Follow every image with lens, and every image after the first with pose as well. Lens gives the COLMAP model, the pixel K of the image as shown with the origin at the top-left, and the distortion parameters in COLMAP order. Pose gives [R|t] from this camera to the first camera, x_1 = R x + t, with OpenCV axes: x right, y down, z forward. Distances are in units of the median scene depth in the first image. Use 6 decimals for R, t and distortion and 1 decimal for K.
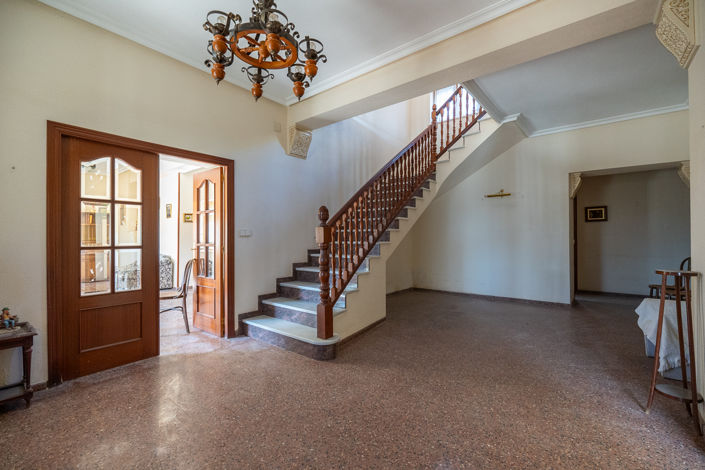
lens RADIAL K [[309.2, 0, 355.9], [0, 309.2, 236.2], [0, 0, 1]] dist [-0.012531, -0.000324]
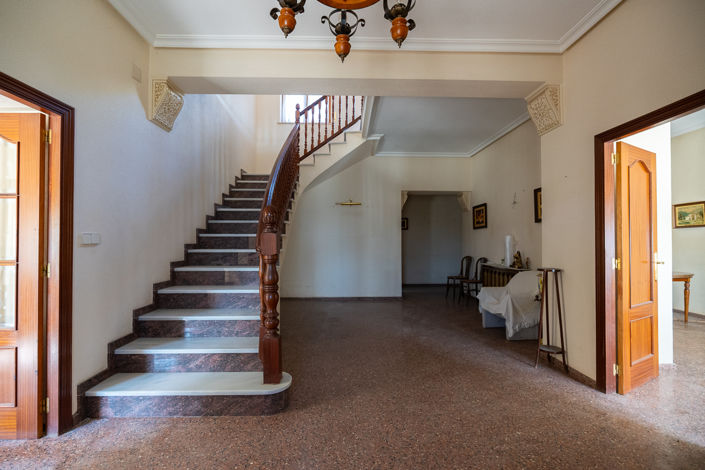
lens RADIAL K [[309.2, 0, 355.9], [0, 309.2, 236.2], [0, 0, 1]] dist [-0.012531, -0.000324]
pose [[0.759725, 0.010544, 0.650159, -0.313985], [-0.005790, 0.999939, -0.009451, -0.011600], [-0.650219, 0.003415, 0.759739, 0.217899]]
